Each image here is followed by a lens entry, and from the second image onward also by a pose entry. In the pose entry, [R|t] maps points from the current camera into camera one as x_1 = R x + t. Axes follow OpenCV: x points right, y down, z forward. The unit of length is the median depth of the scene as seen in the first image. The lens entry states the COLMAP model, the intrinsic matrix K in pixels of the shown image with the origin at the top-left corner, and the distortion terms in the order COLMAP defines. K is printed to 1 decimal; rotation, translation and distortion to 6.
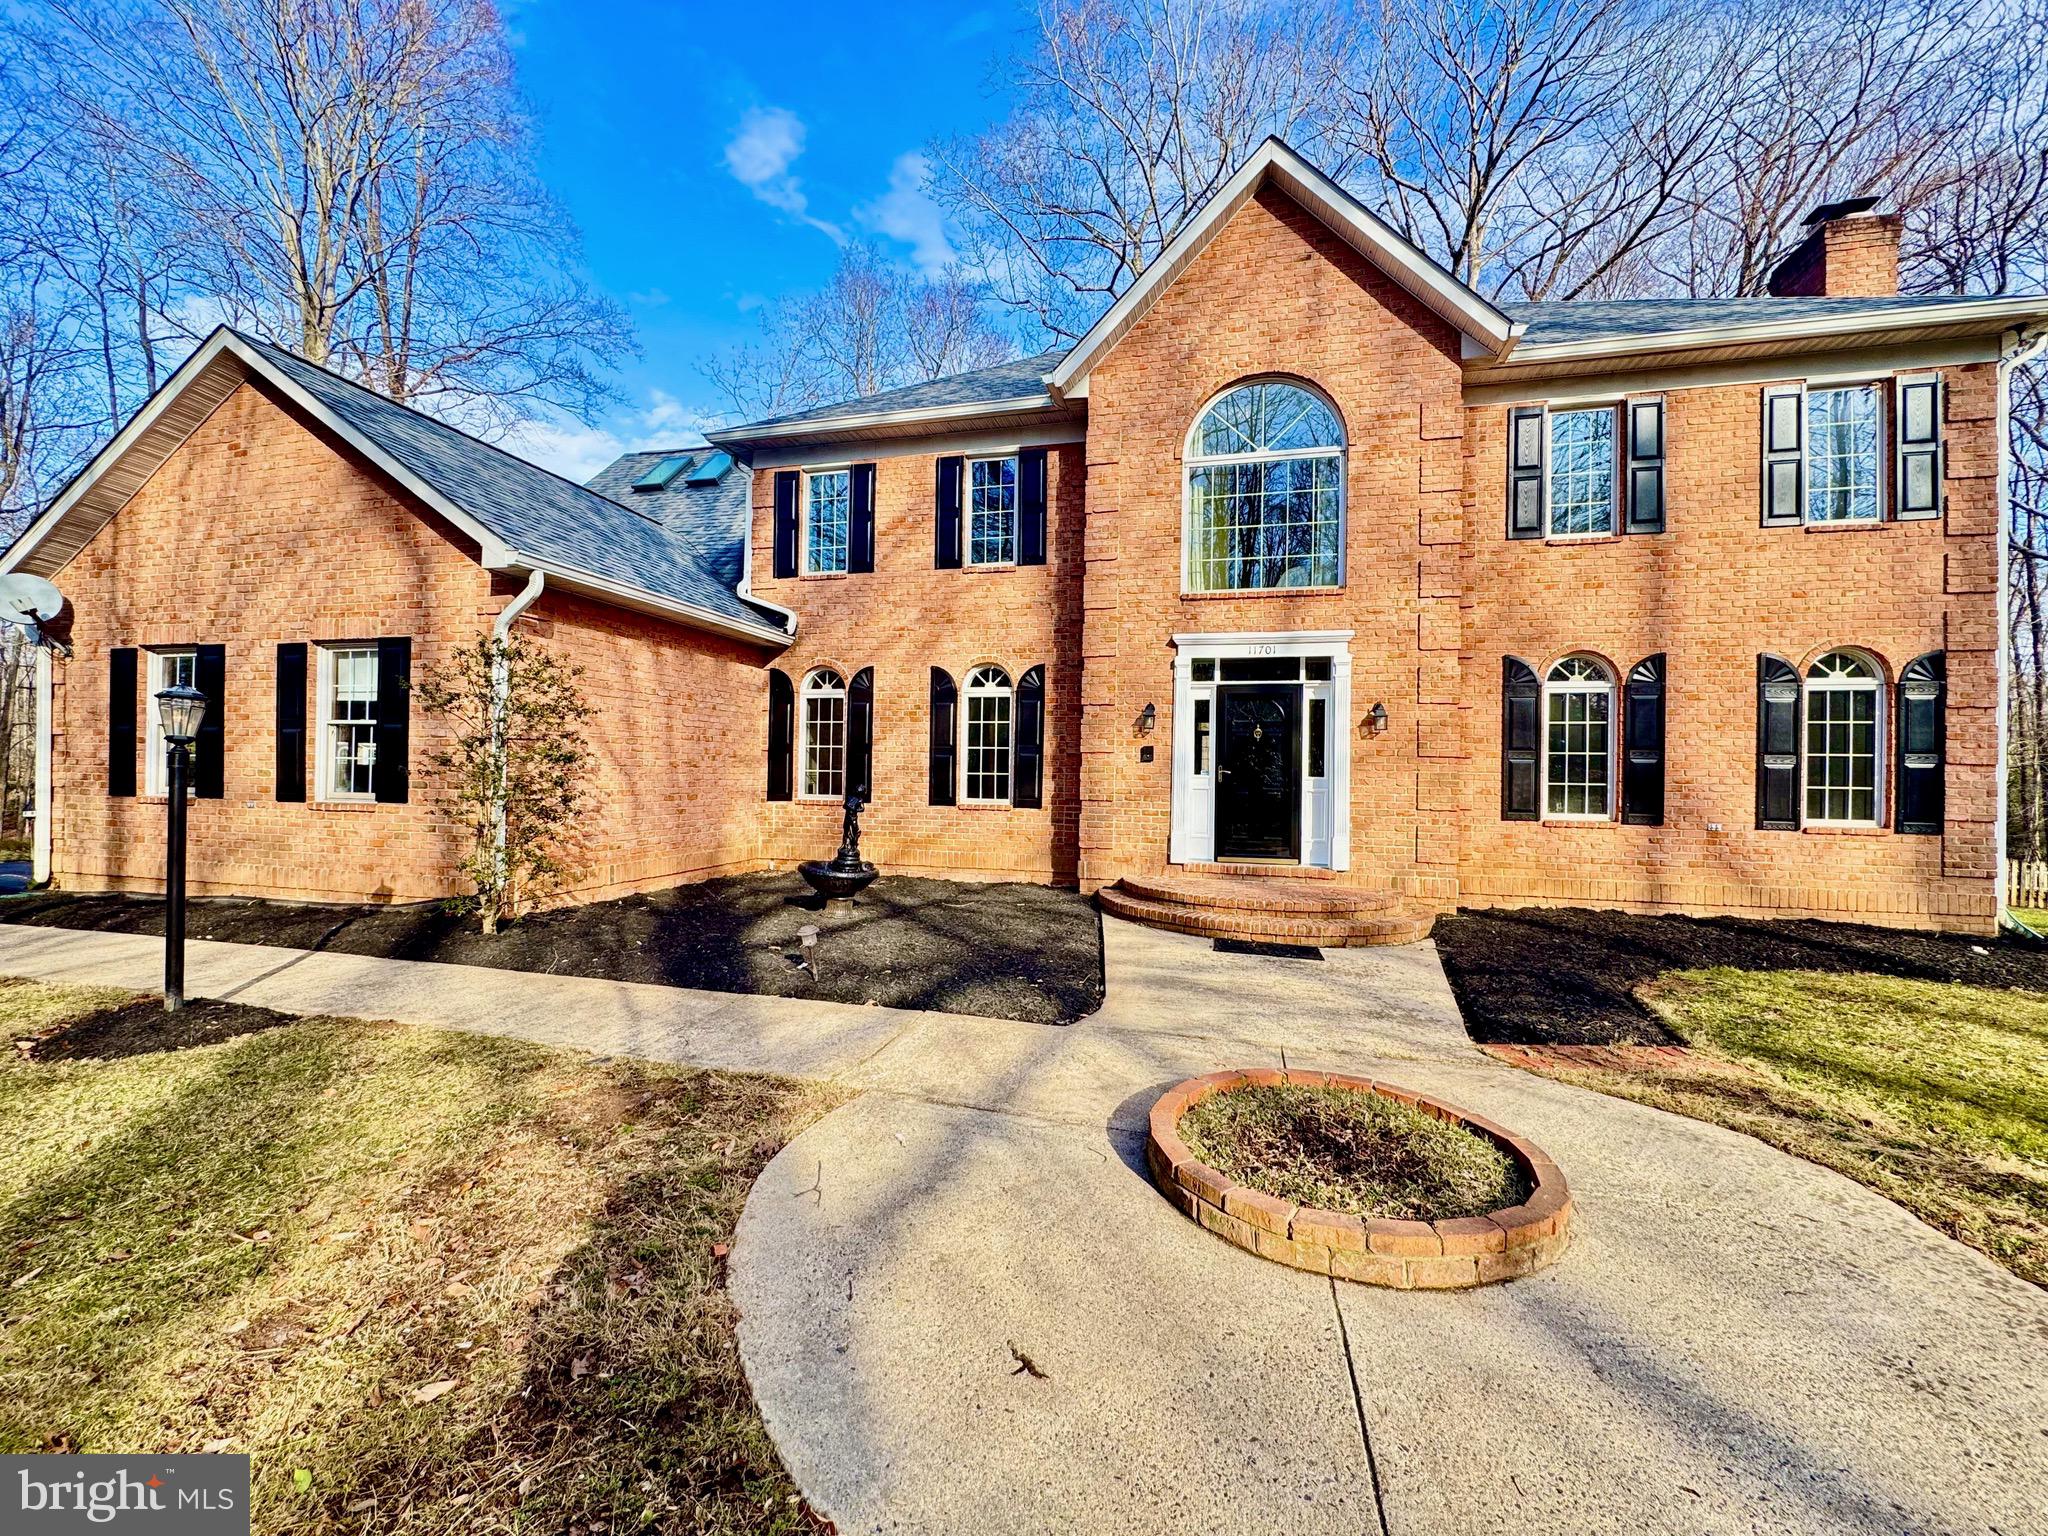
lens RADIAL K [[806.7, 0, 1027.7], [0, 806.7, 768.0], [0, 0, 1]] dist [-0.000449, 0.000286]
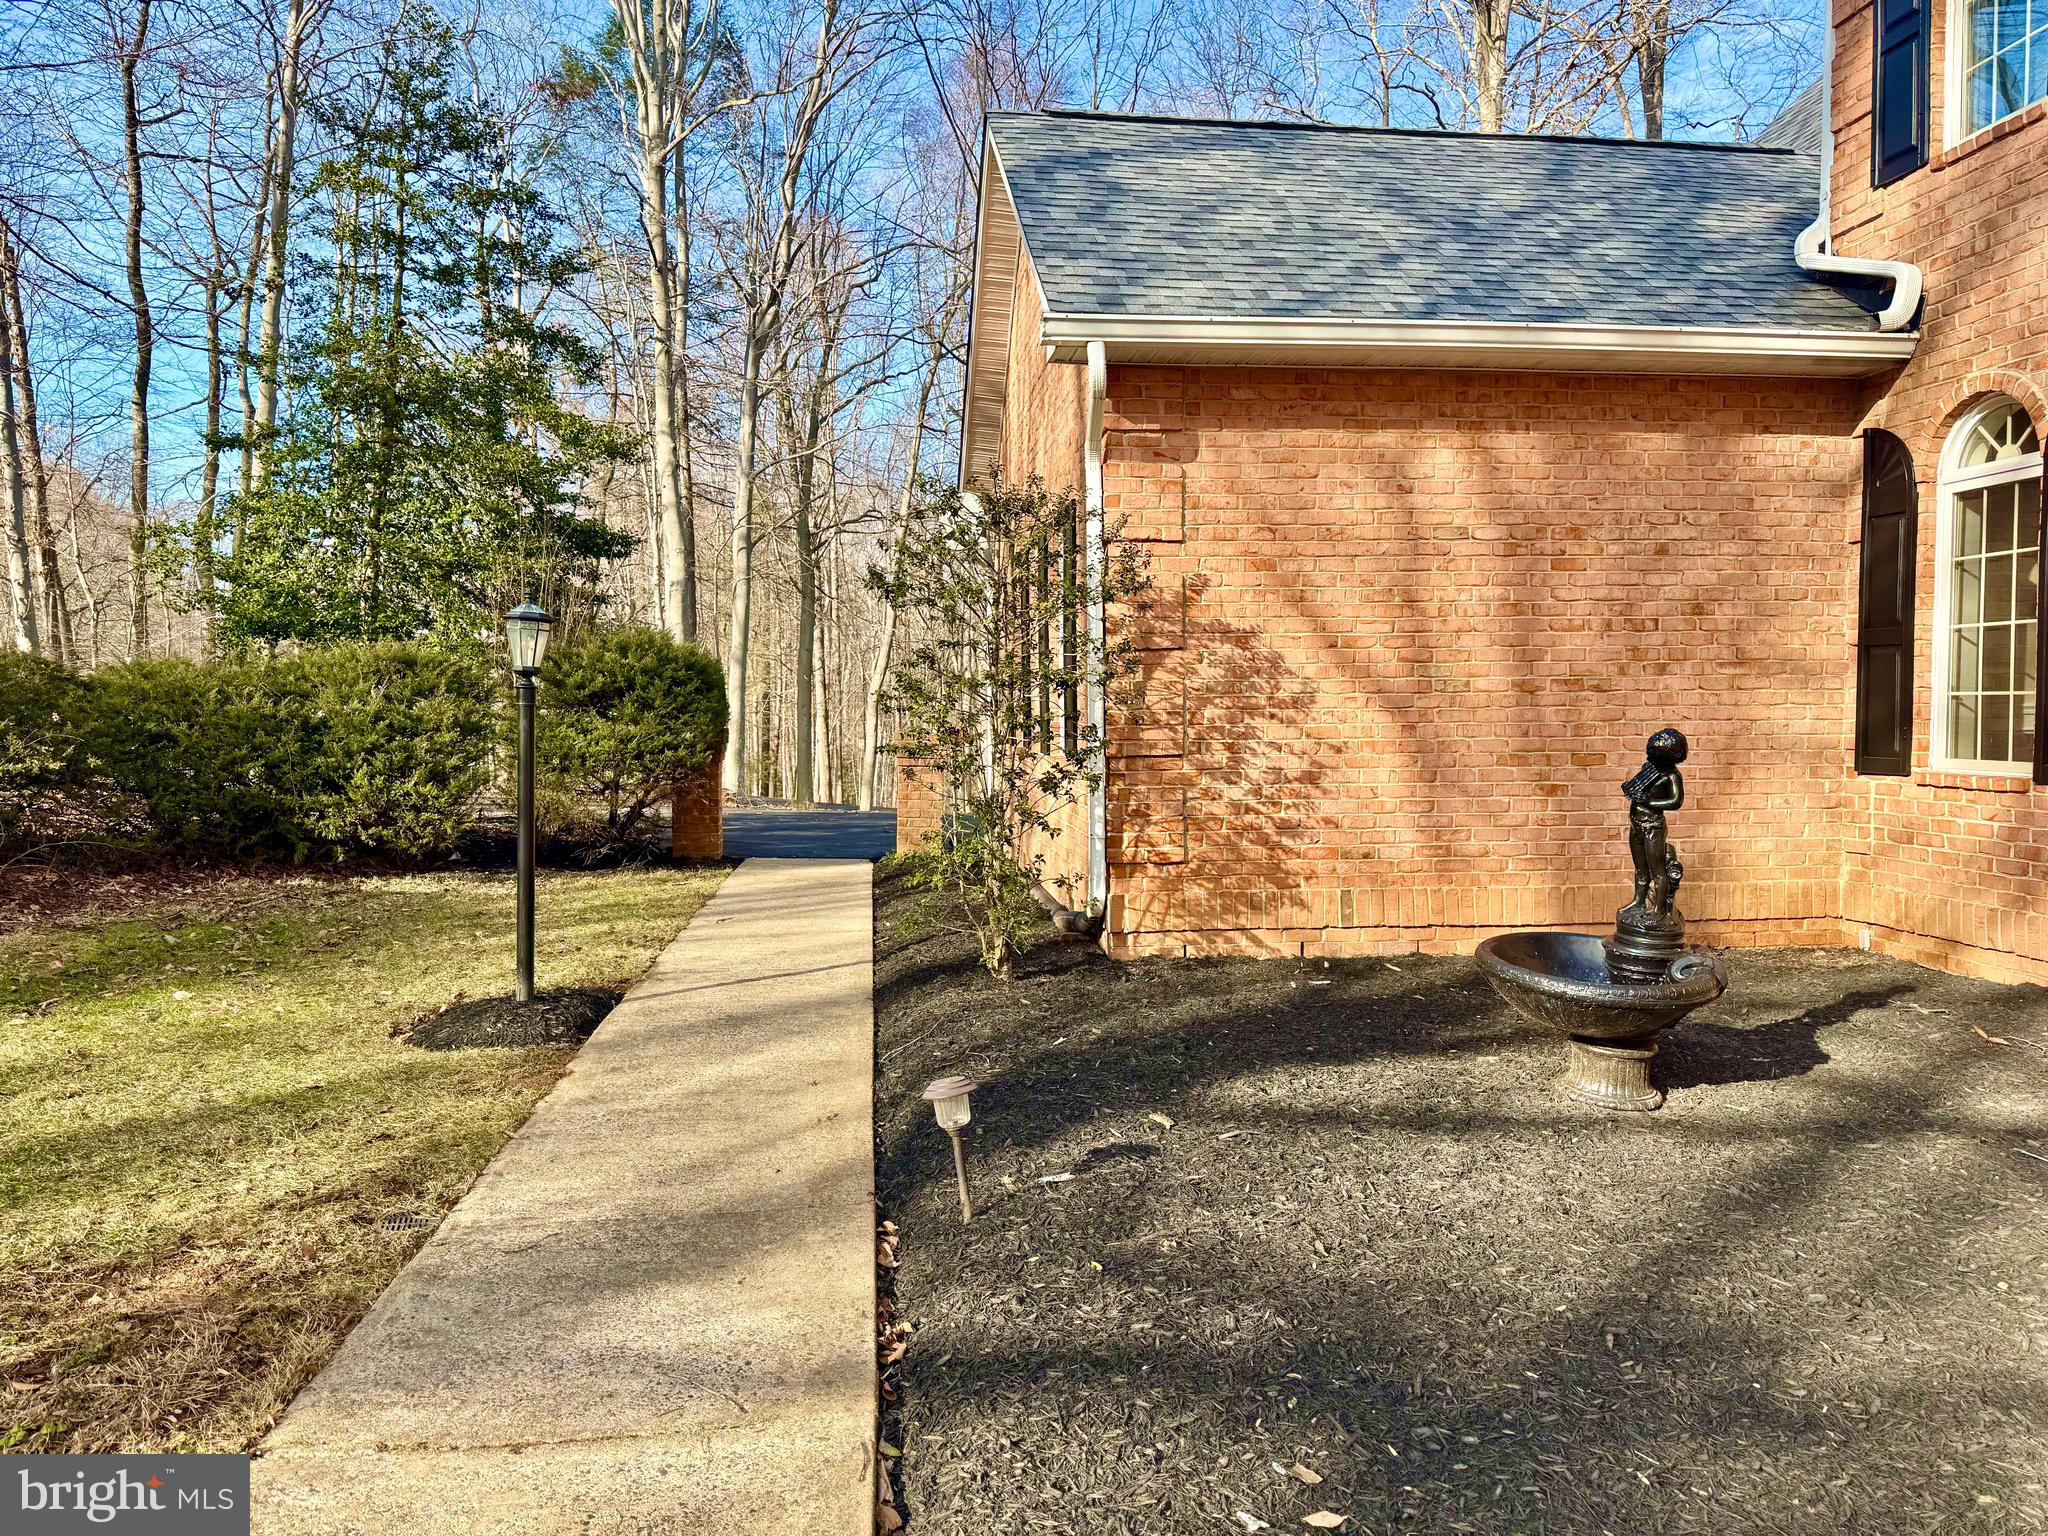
lens RADIAL K [[1439.9, 0, 1019.4], [0, 1439.9, 752.6], [0, 0, 1]] dist [0.067802, -0.073146]
pose [[0.351533, 0.019270, -0.935977, 0.244001], [0.015322, 0.999536, 0.026333, 0.007607], [0.936050, -0.023598, 0.351075, 0.462072]]
